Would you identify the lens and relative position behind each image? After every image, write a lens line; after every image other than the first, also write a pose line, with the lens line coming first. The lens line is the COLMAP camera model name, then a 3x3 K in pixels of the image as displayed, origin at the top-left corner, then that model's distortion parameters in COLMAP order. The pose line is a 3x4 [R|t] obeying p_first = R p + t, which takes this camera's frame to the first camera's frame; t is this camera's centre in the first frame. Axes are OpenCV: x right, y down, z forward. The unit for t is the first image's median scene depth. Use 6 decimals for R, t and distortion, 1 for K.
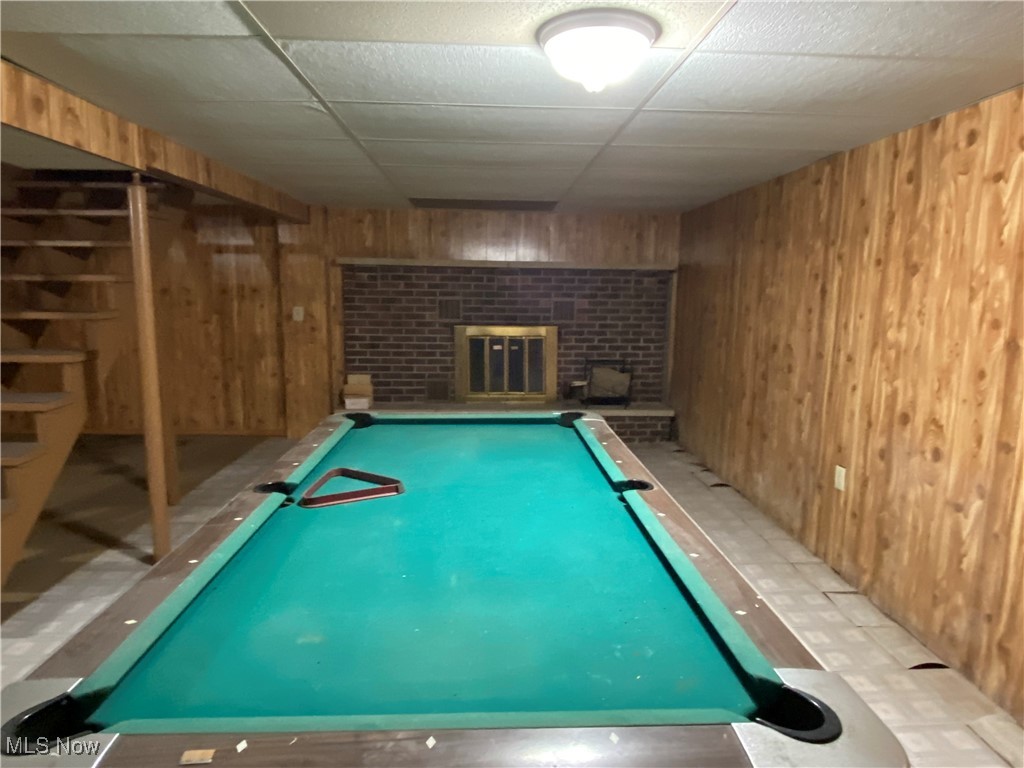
lens RADIAL K [[600.4, 0, 513.6], [0, 600.4, 377.3], [0, 0, 1]] dist [0.042114, -0.065724]
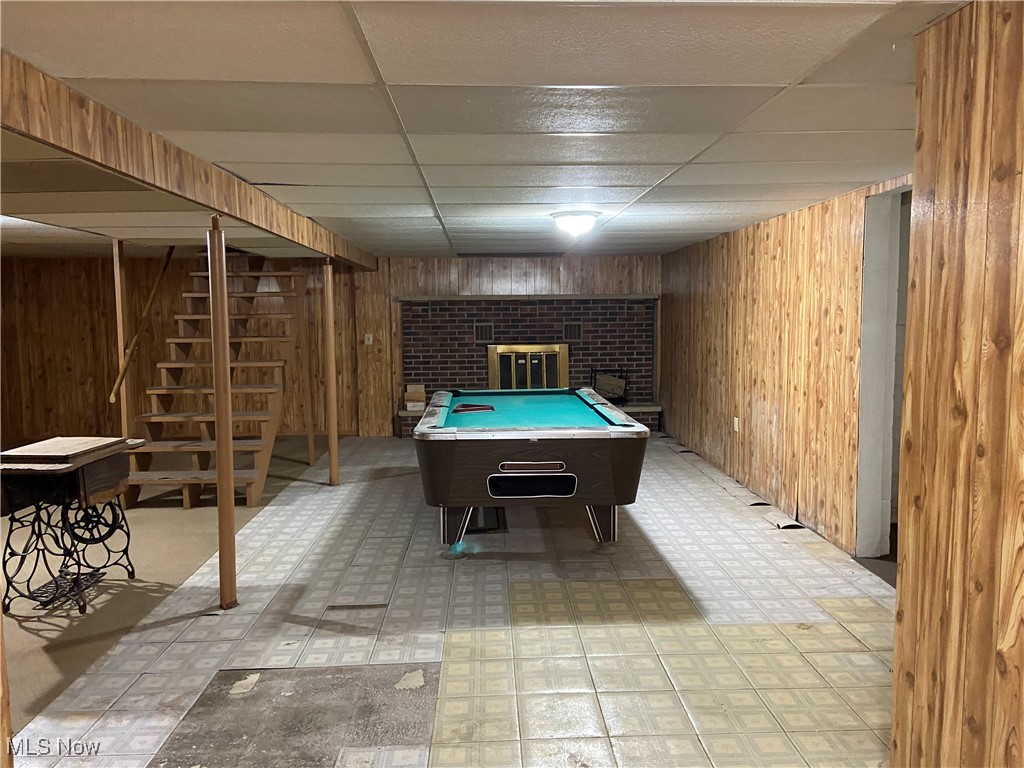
lens RADIAL K [[759.9, 0, 512.0], [0, 759.9, 384.0], [0, 0, 1]] dist [0.000244, 0.000377]
pose [[0.999631, -0.024434, -0.011887, -0.030048], [0.023761, 0.998269, -0.053791, 0.086644], [0.013181, 0.053489, 0.998481, -0.628142]]
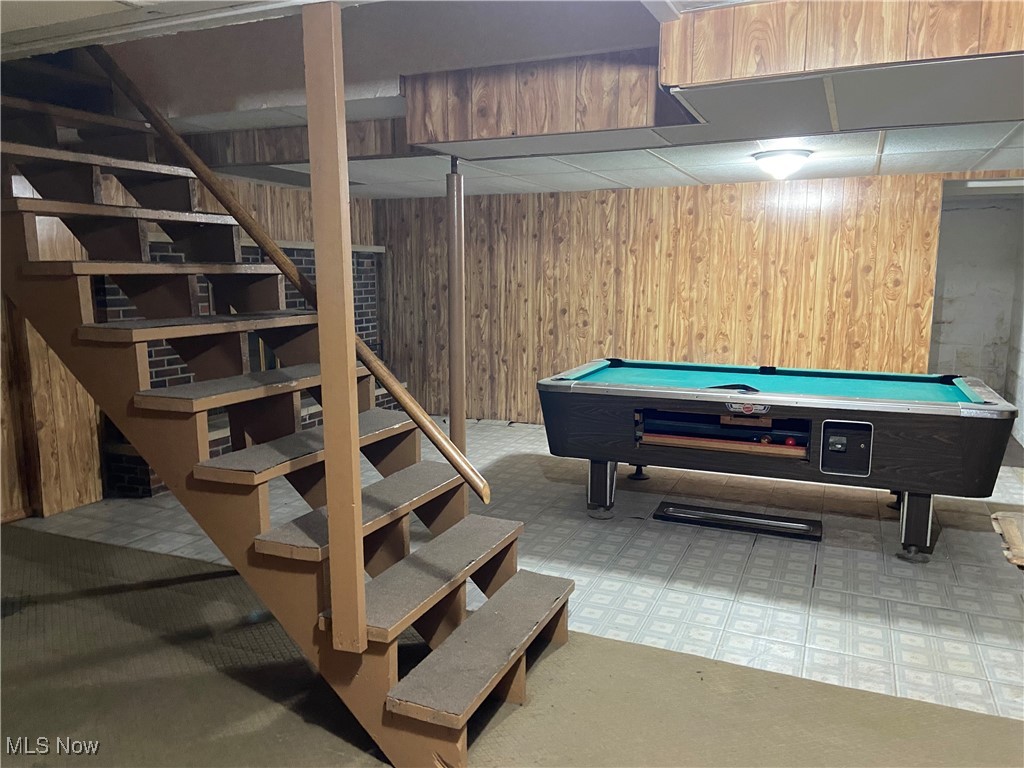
lens RADIAL K [[772.2, 0, 510.1], [0, 772.2, 371.9], [0, 0, 1]] dist [0.131784, -0.167376]
pose [[0.444335, -0.131496, 0.886158, -0.892979], [0.137434, 0.987465, 0.077617, -0.046226], [-0.885256, 0.087300, 0.456837, 0.194246]]
